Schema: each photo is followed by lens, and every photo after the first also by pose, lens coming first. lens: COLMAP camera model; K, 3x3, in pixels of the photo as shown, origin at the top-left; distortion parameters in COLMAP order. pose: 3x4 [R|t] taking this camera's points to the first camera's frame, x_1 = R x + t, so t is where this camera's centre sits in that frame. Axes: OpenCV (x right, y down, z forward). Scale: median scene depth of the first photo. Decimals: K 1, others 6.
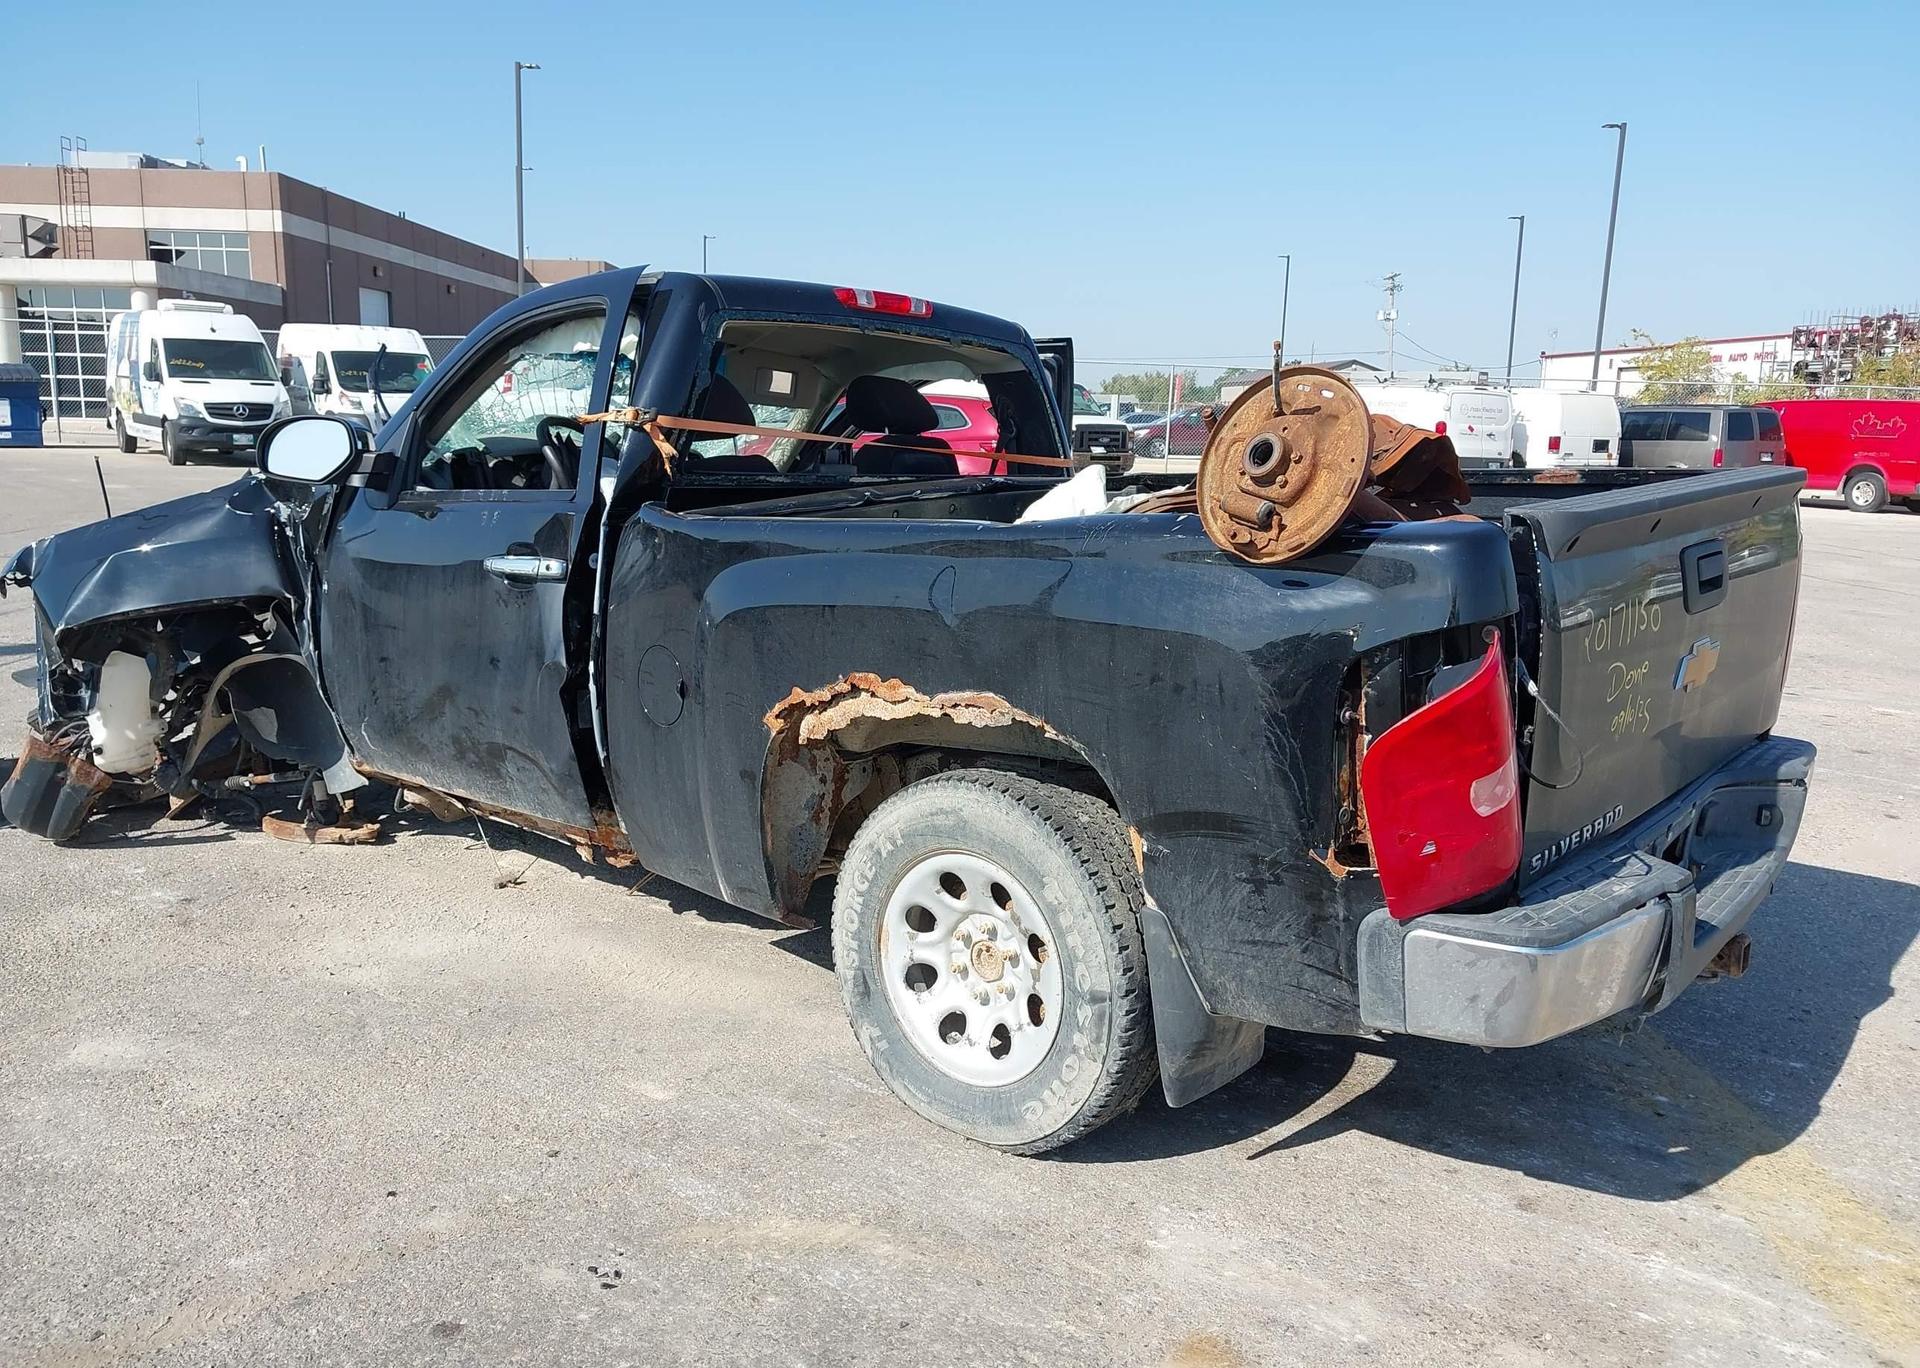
lens RADIAL K [[1533.1, 0, 960.0], [0, 1533.1, 684.0], [0, 0, 1]] dist [0.048618, -0.068904]
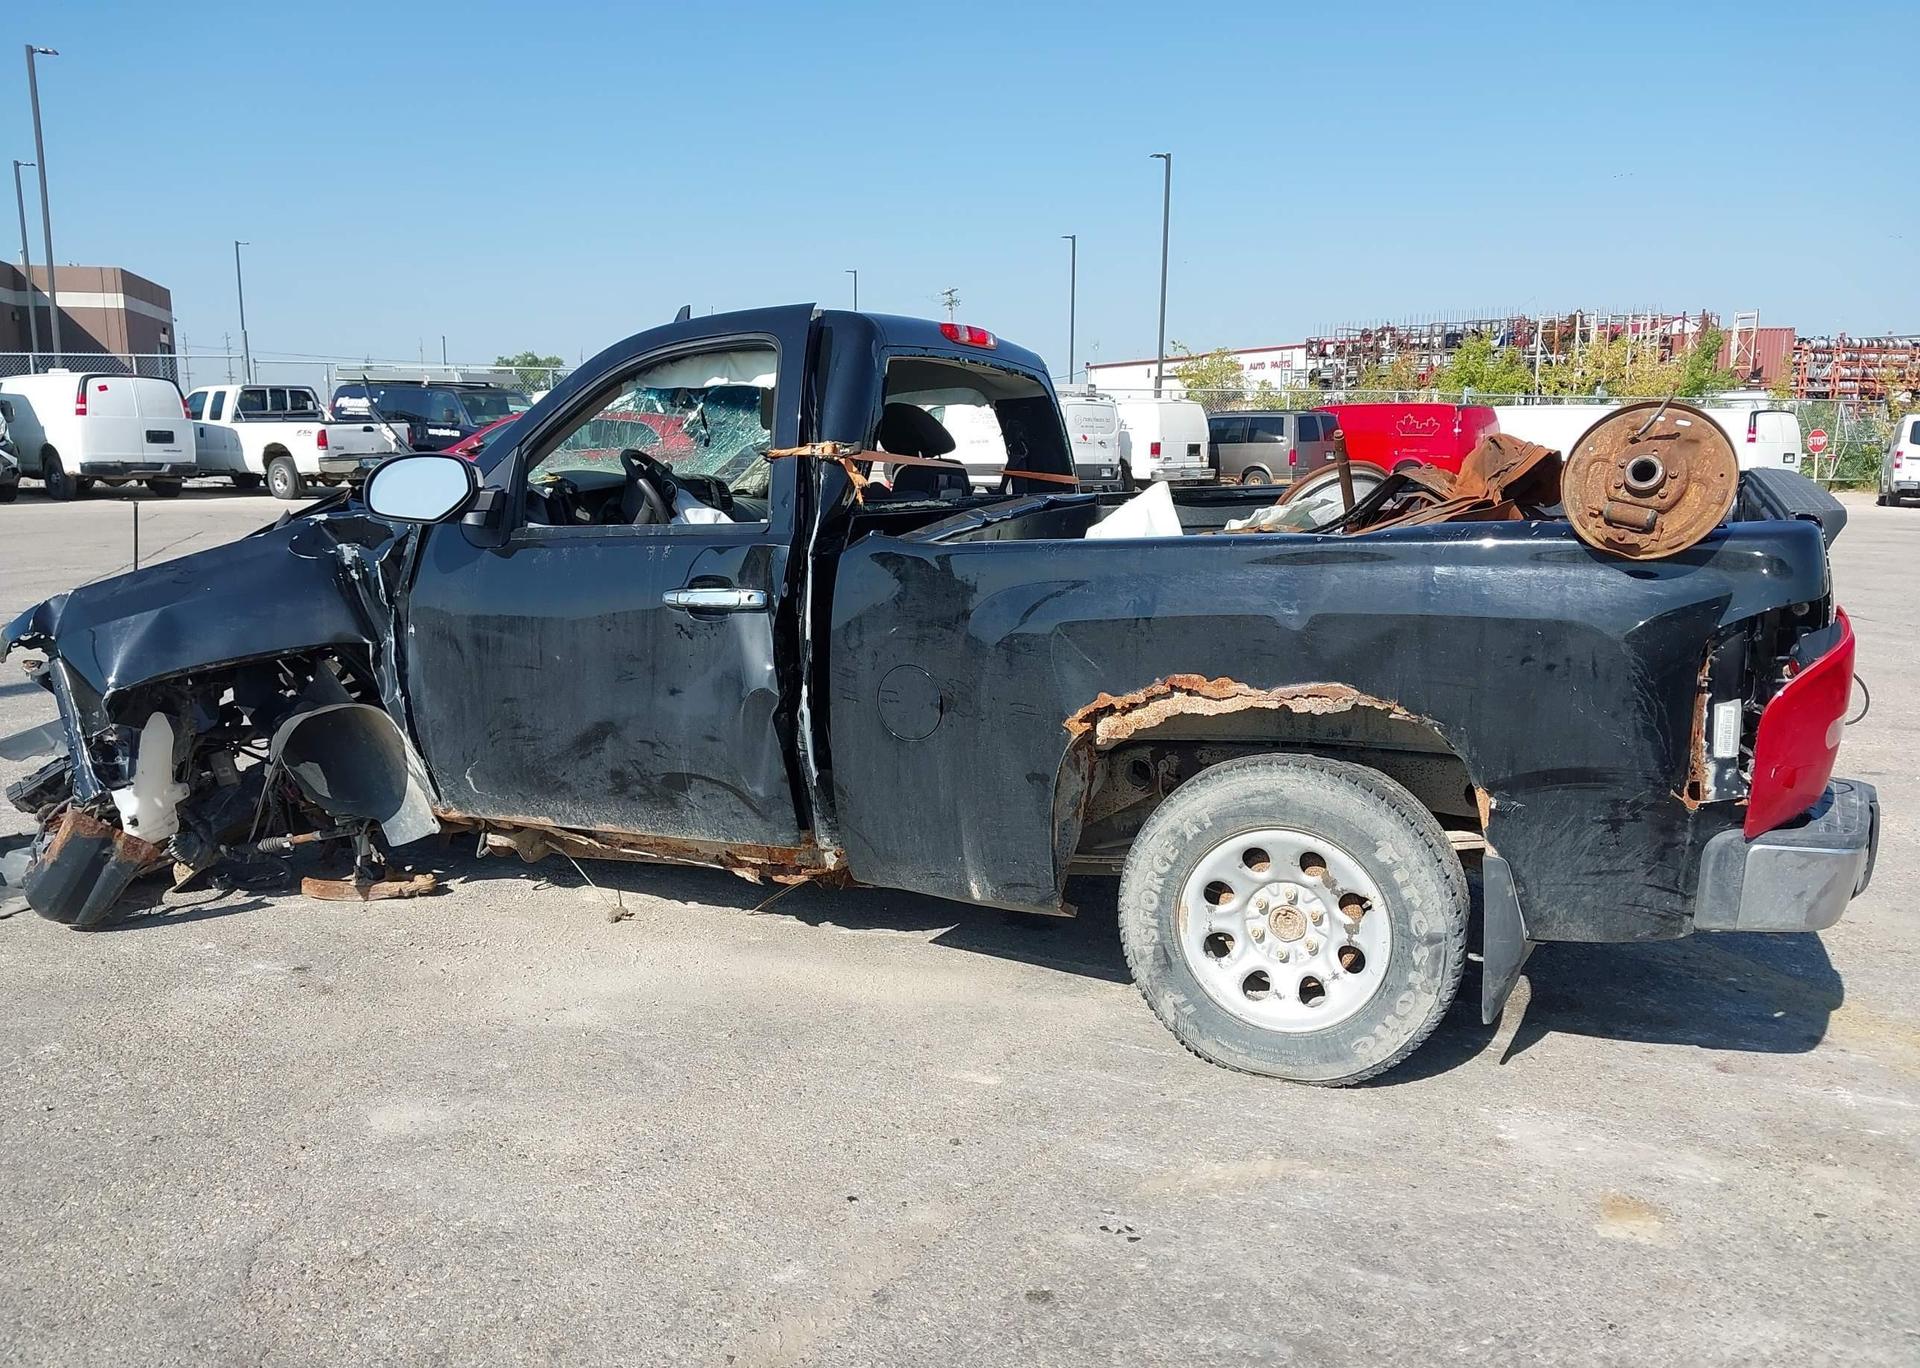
lens RADIAL K [[1538.1, 0, 954.1], [0, 1538.1, 667.1], [0, 0, 1]] dist [0.066709, -0.120243]
pose [[0.959593, -0.060635, 0.274782, -0.374751], [0.065387, 0.997827, -0.008155, -0.010343], [-0.273690, 0.025793, 0.961472, -0.024229]]
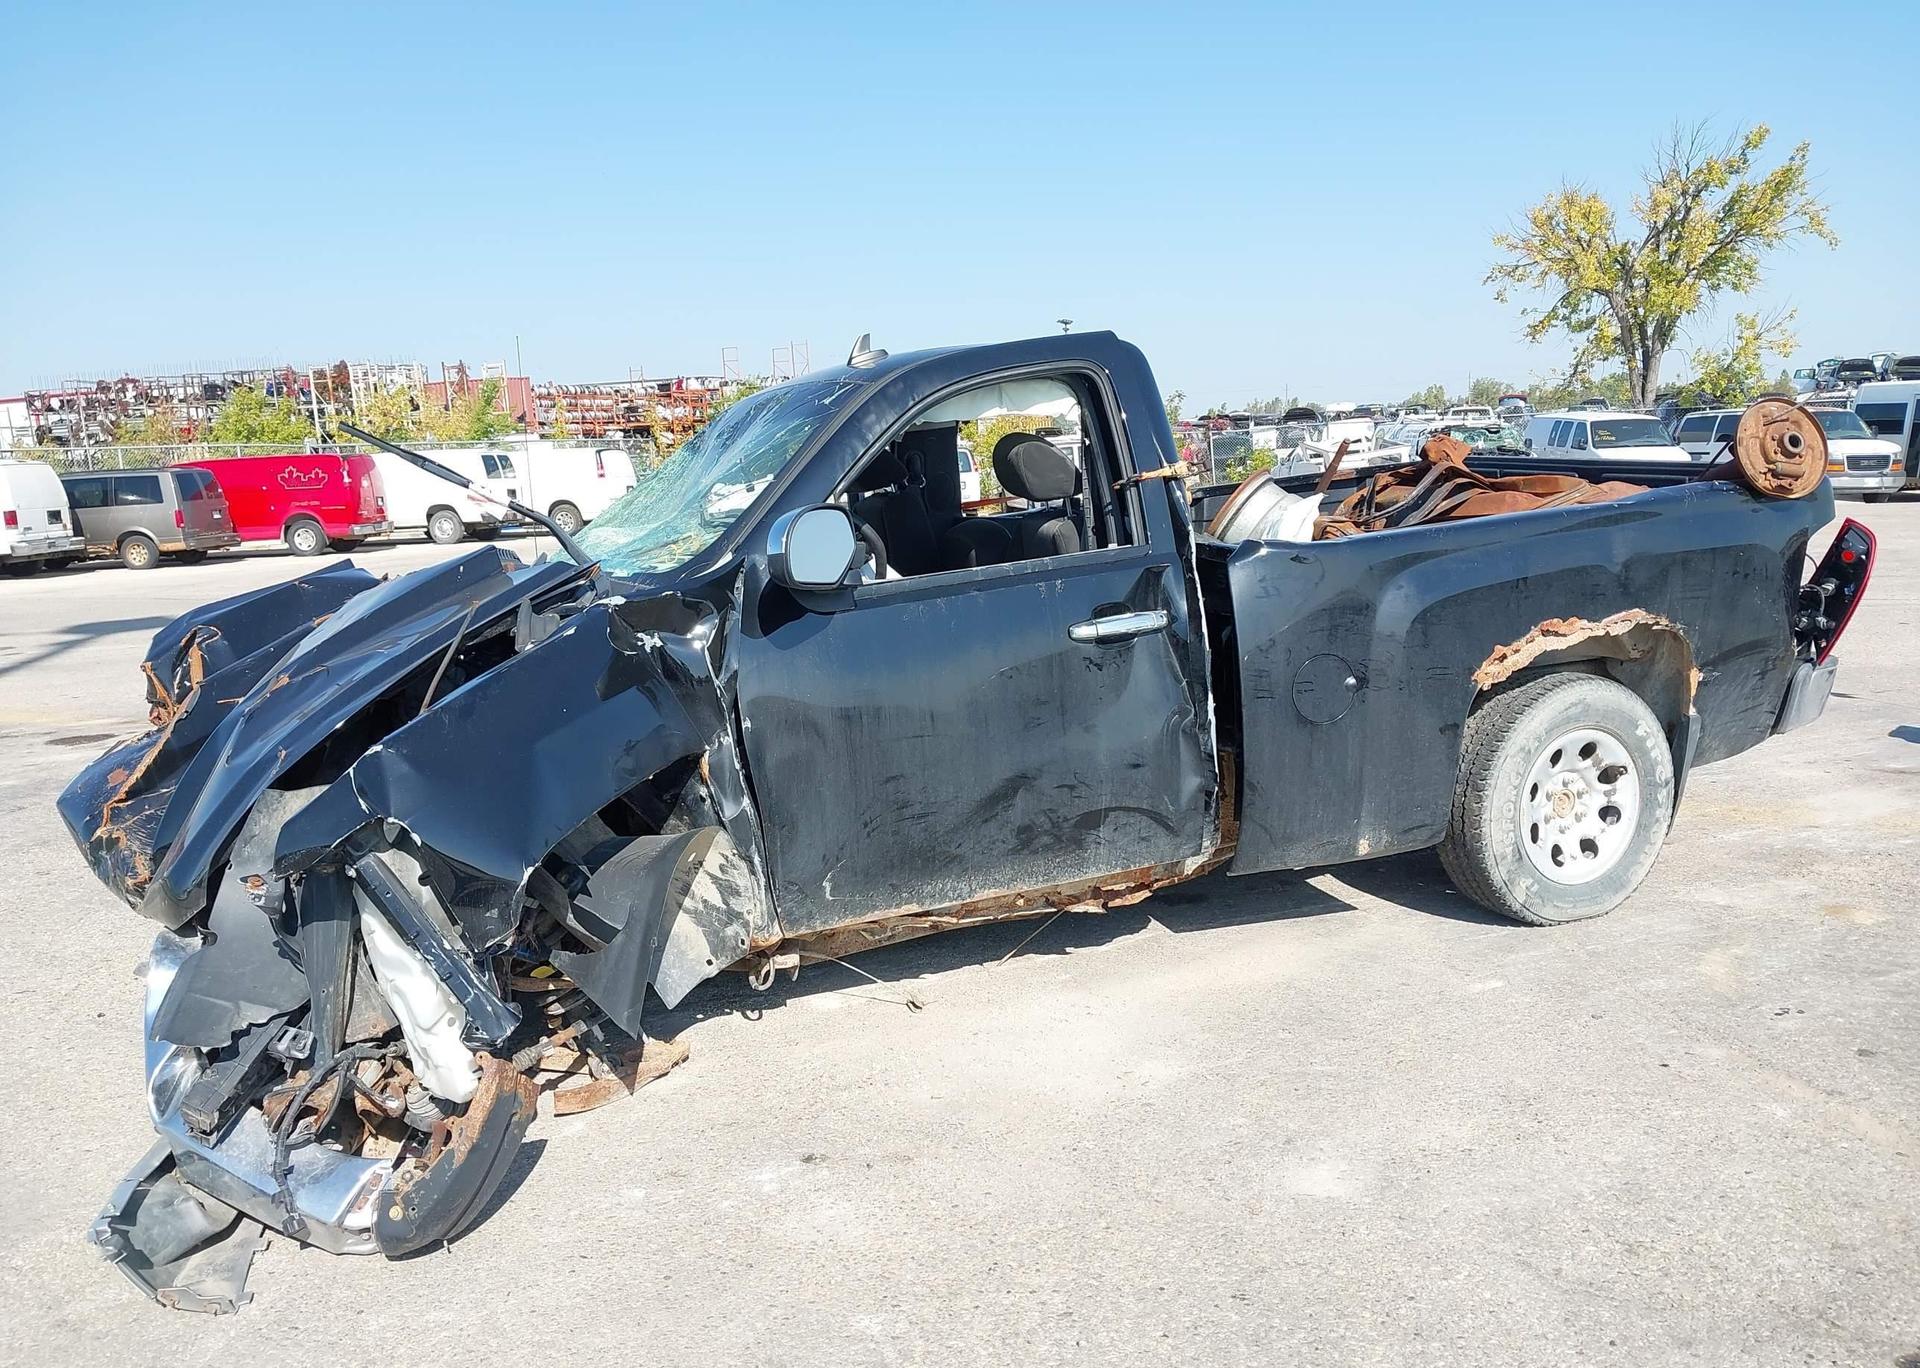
lens RADIAL K [[1538.1, 0, 954.1], [0, 1538.1, 667.1], [0, 0, 1]] dist [0.066709, -0.120243]
pose [[0.455420, -0.169493, 0.873993, -1.105384], [0.213700, 0.973821, 0.077498, -0.136191], [-0.864248, 0.151478, 0.479718, 0.554334]]
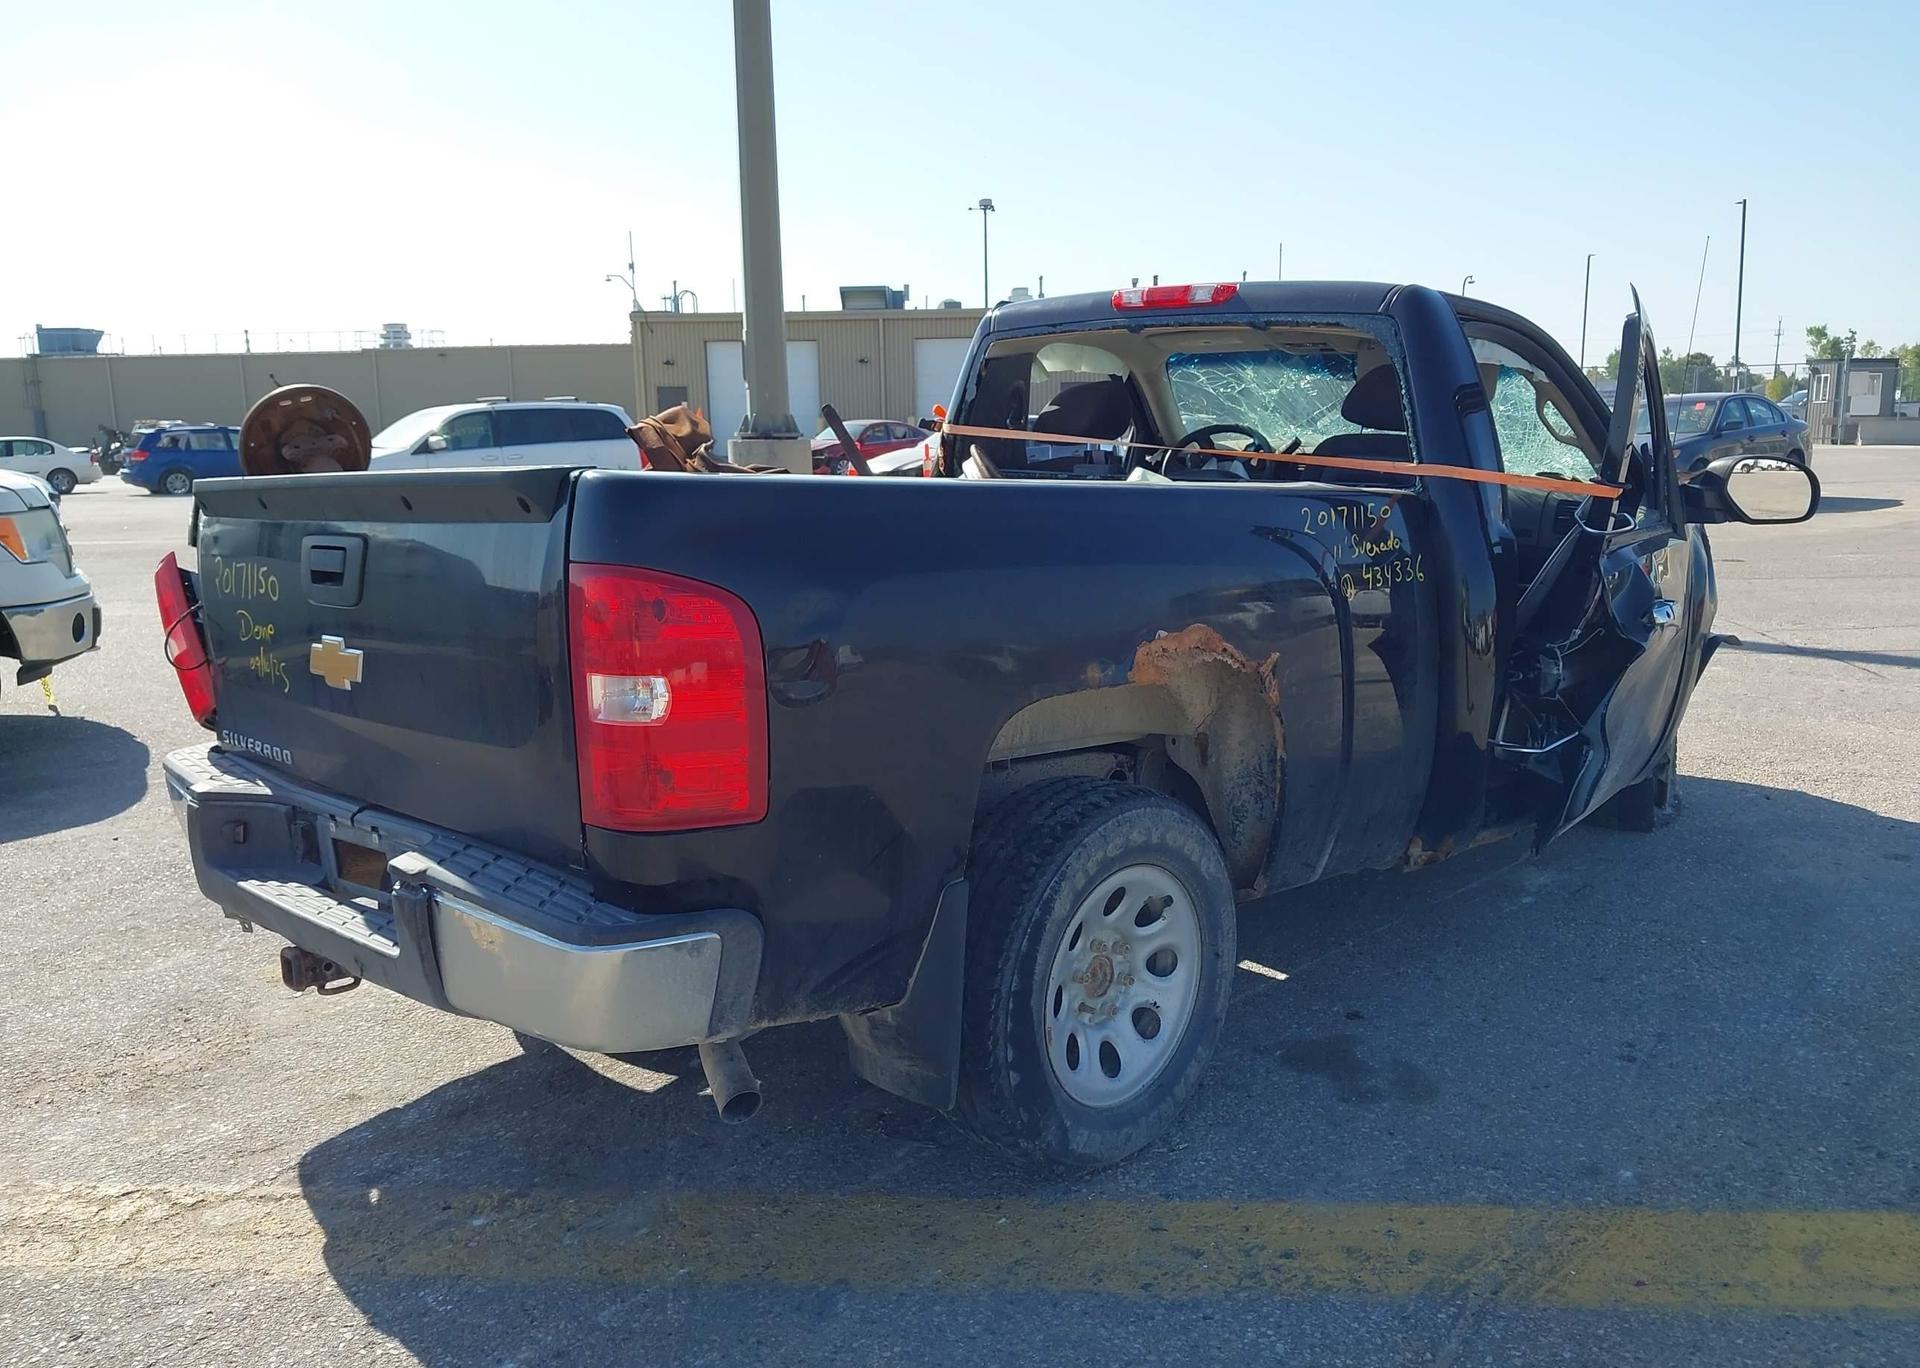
lens RADIAL K [[1527.6, 0, 961.6], [0, 1527.6, 707.7], [0, 0, 1]] dist [0.124468, -0.207467]
pose [[-0.115466, 0.161470, -0.980099, 0.938537], [-0.165504, 0.969779, 0.179268, -0.145700], [0.979426, 0.182910, -0.085253, 0.973808]]
